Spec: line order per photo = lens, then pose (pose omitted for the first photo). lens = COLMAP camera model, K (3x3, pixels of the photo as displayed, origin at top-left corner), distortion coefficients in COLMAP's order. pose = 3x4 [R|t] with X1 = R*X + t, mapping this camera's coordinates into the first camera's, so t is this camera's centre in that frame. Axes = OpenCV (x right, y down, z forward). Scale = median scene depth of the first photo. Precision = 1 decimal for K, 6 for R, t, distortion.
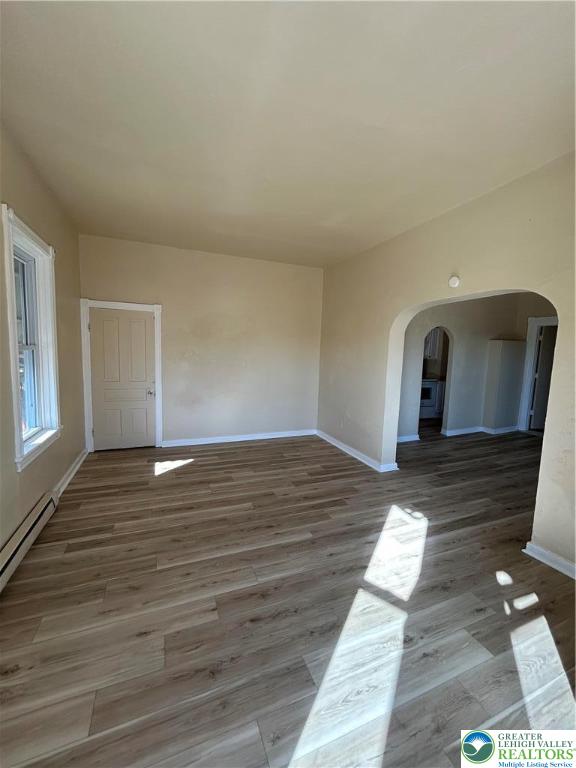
lens RADIAL K [[310.0, 0, 288.0], [0, 310.0, 384.0], [0, 0, 1]] dist [-0.000655, -0.000196]
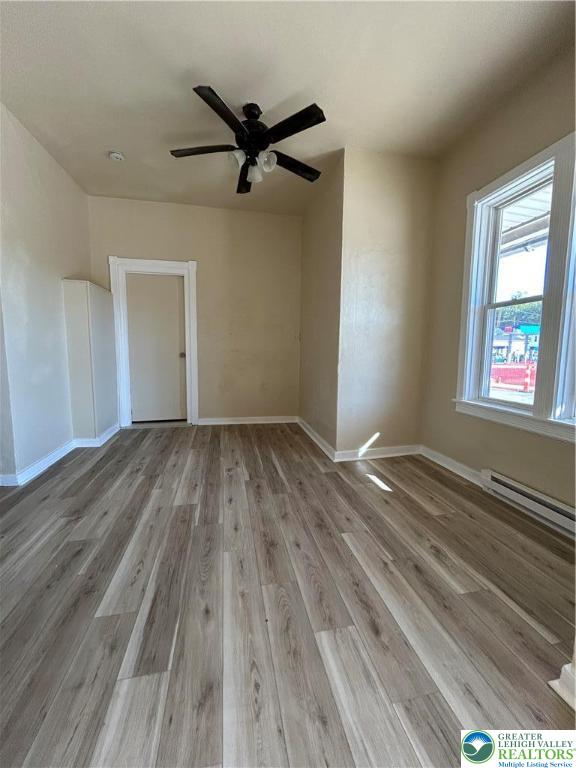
lens RADIAL K [[310.0, 0, 288.0], [0, 310.0, 384.0], [0, 0, 1]] dist [-0.000655, -0.000196]
pose [[0.184794, -0.131900, 0.973886, 0.350605], [0.102048, 0.988171, 0.114471, 0.031682], [-0.977465, 0.078229, 0.196068, 1.035122]]
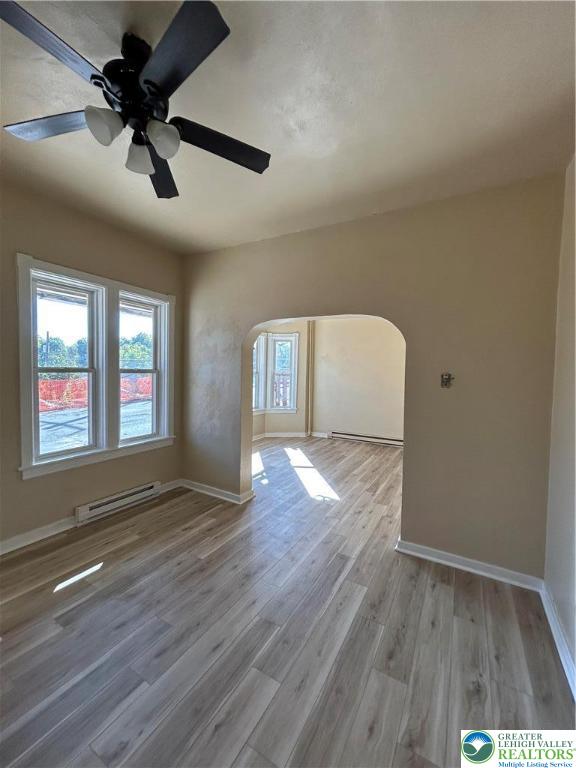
lens RADIAL K [[310.0, 0, 288.0], [0, 310.0, 384.0], [0, 0, 1]] dist [-0.000655, -0.000196]
pose [[-0.786933, -0.018294, -0.616768, 1.276567], [-0.109132, 0.987929, 0.109939, -0.159591], [0.607311, 0.153824, -0.779430, 1.782206]]
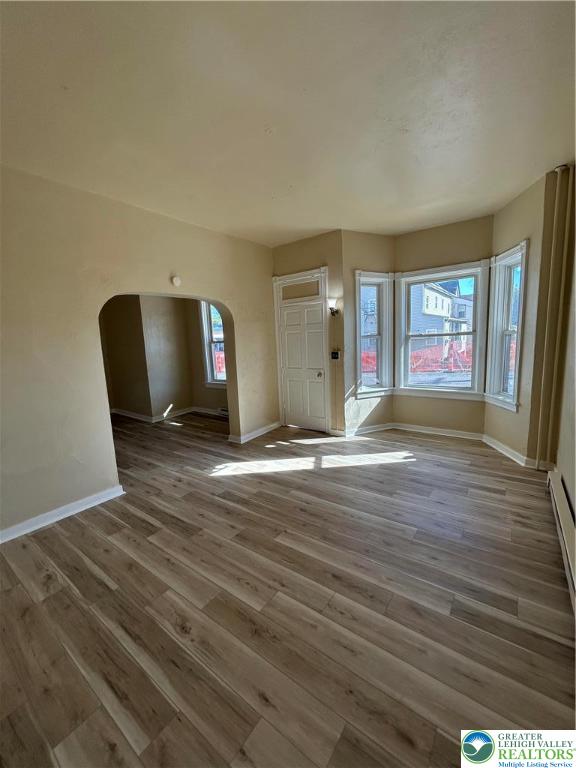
lens RADIAL K [[310.0, 0, 288.0], [0, 310.0, 384.0], [0, 0, 1]] dist [-0.000655, -0.000196]
pose [[-0.516116, -0.130708, 0.846487, -0.742376], [0.120907, 0.967273, 0.223078, -0.154278], [-0.847942, 0.217480, -0.483422, 1.273834]]
